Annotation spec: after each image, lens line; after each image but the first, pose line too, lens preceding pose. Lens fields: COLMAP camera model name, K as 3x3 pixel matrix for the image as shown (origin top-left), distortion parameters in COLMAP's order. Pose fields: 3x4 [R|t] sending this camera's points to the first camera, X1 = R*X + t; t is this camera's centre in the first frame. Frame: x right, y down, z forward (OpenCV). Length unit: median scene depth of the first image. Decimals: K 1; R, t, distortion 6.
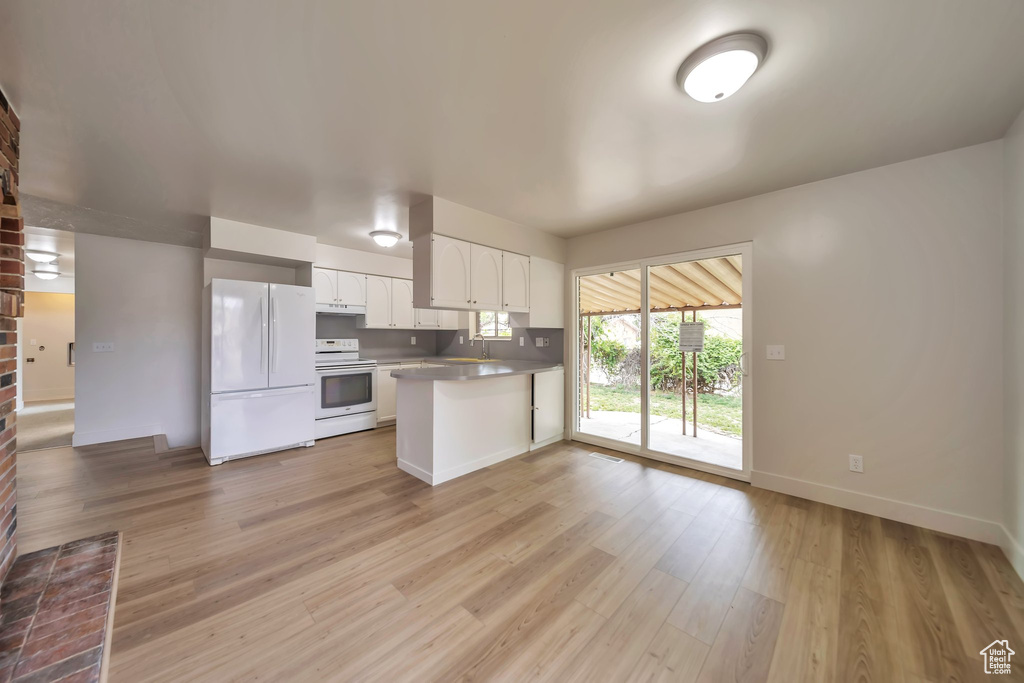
lens RADIAL K [[354.2, 0, 507.7], [0, 354.2, 337.1], [0, 0, 1]] dist [-0.000614, -0.000057]
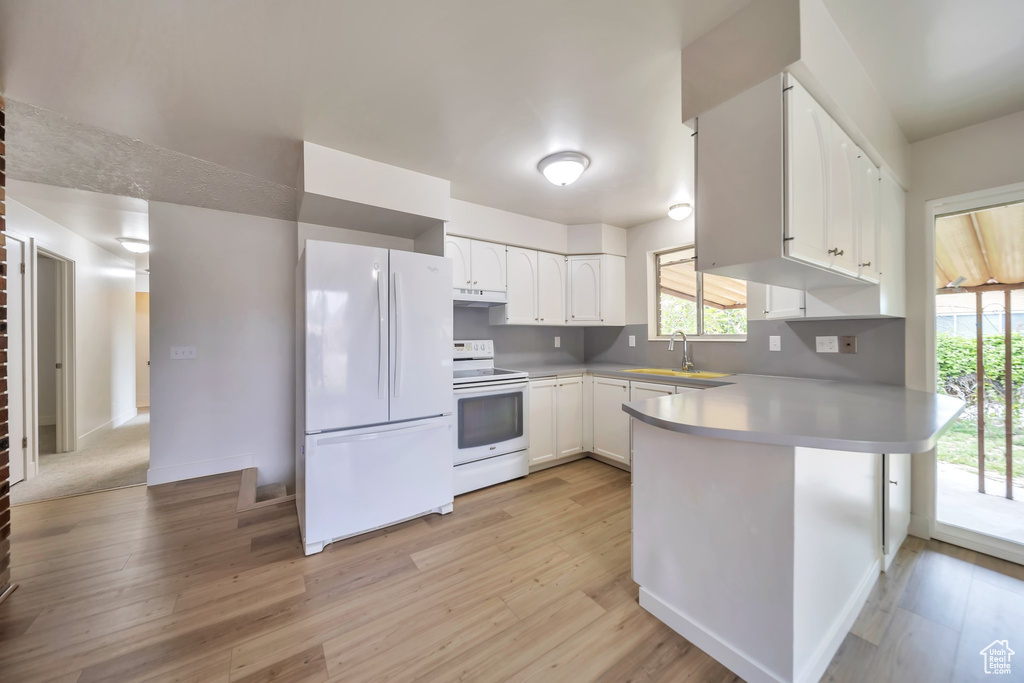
lens RADIAL K [[354.2, 0, 505.5], [0, 354.2, 336.9], [0, 0, 1]] dist [-0.000614, -0.000057]
pose [[0.979550, -0.006503, -0.201093, -0.329130], [0.006420, 0.999979, -0.001065, -0.000371], [0.201096, -0.000248, 0.979571, 0.410654]]
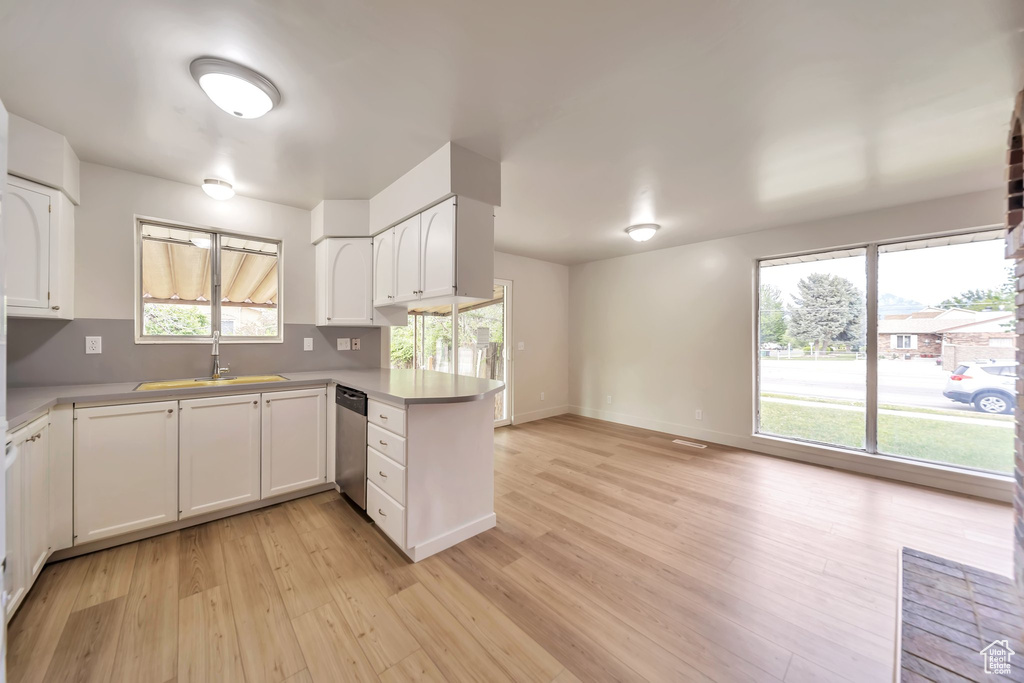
lens RADIAL K [[354.2, 0, 507.0], [0, 354.2, 335.2], [0, 0, 1]] dist [-0.000614, -0.000057]
pose [[0.062716, 0.004748, 0.998020, -0.741747], [-0.001388, 0.999988, -0.004670, -0.002802], [-0.998030, -0.001092, 0.062721, 0.683804]]
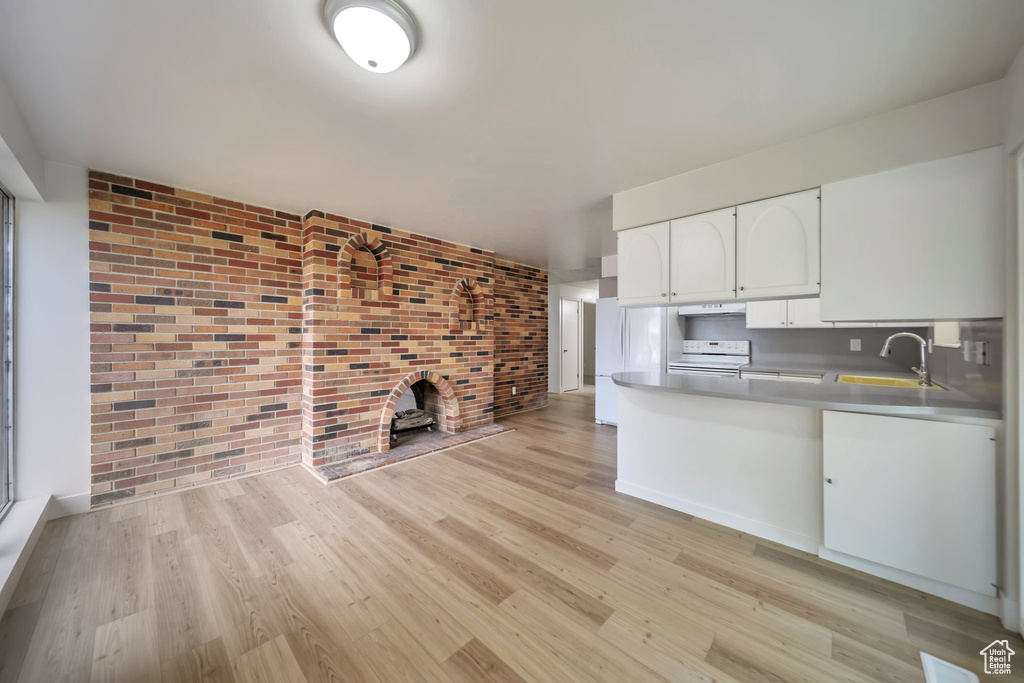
lens RADIAL K [[354.2, 0, 502.4], [0, 354.2, 336.4], [0, 0, 1]] dist [-0.000614, -0.000057]
pose [[0.000467, -0.003148, -0.999995, 0.565884], [-0.006024, 0.999977, -0.003150, -0.000005], [0.999982, 0.006025, 0.000448, 0.506103]]
